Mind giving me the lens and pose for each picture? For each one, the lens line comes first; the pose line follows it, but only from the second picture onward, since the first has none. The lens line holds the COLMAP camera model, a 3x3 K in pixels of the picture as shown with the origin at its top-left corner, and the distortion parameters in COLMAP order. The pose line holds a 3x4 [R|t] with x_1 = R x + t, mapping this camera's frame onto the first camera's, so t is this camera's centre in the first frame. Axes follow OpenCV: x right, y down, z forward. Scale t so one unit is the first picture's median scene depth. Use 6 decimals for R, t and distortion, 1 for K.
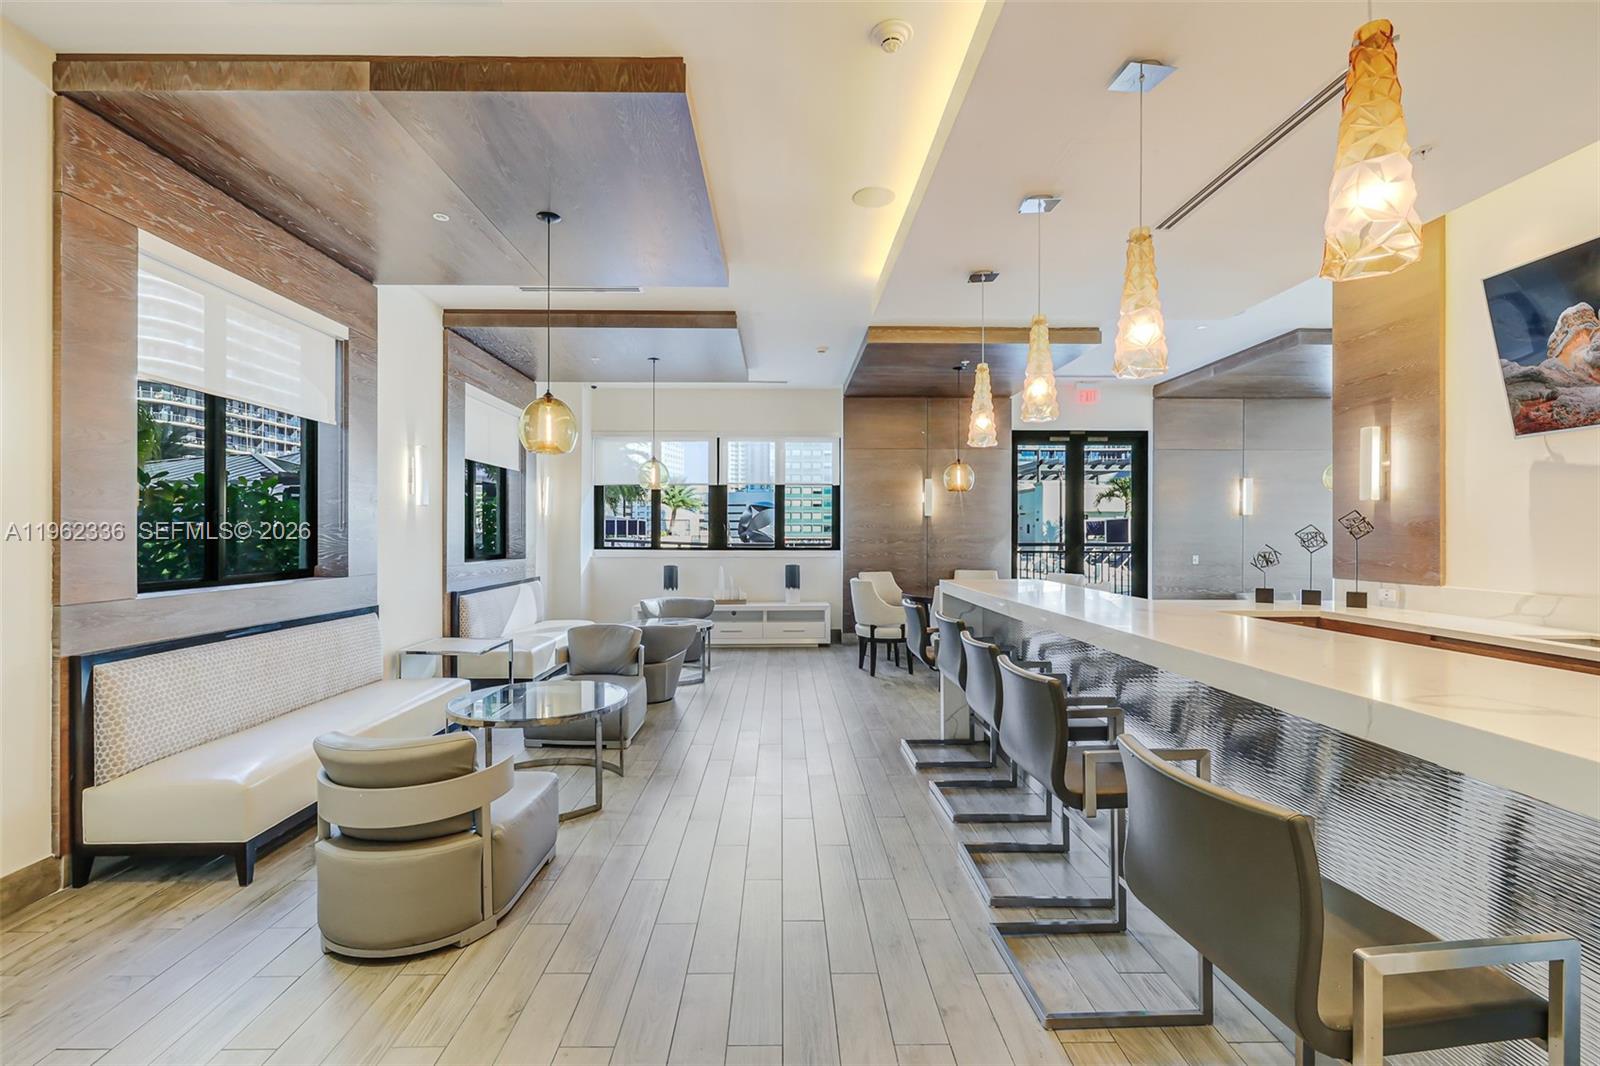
lens RADIAL K [[685.9, 0, 797.1], [0, 685.9, 534.5], [0, 0, 1]] dist [-0.001455, -0.000233]
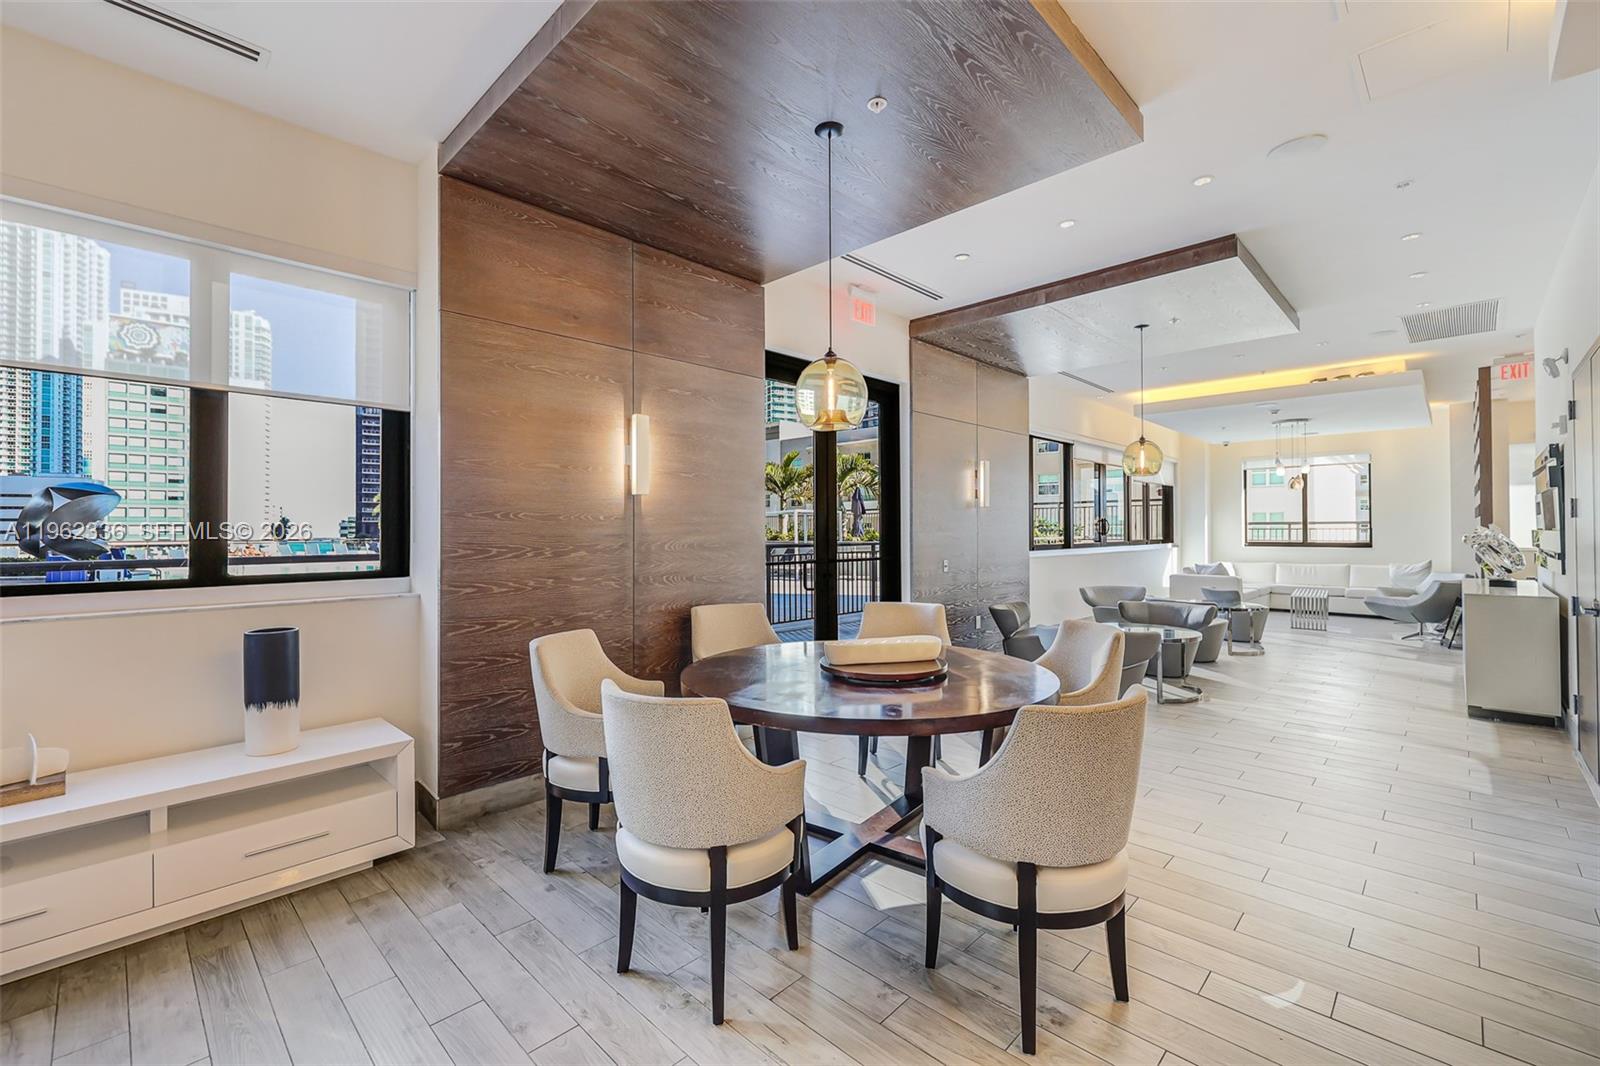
lens RADIAL K [[685.9, 0, 782.5], [0, 685.9, 527.1], [0, 0, 1]] dist [-0.001455, -0.000233]
pose [[0.726258, 0.002726, 0.687417, -0.053898], [0.007601, 0.999899, -0.011995, 0.001055], [-0.687380, 0.013937, 0.726164, 0.595567]]
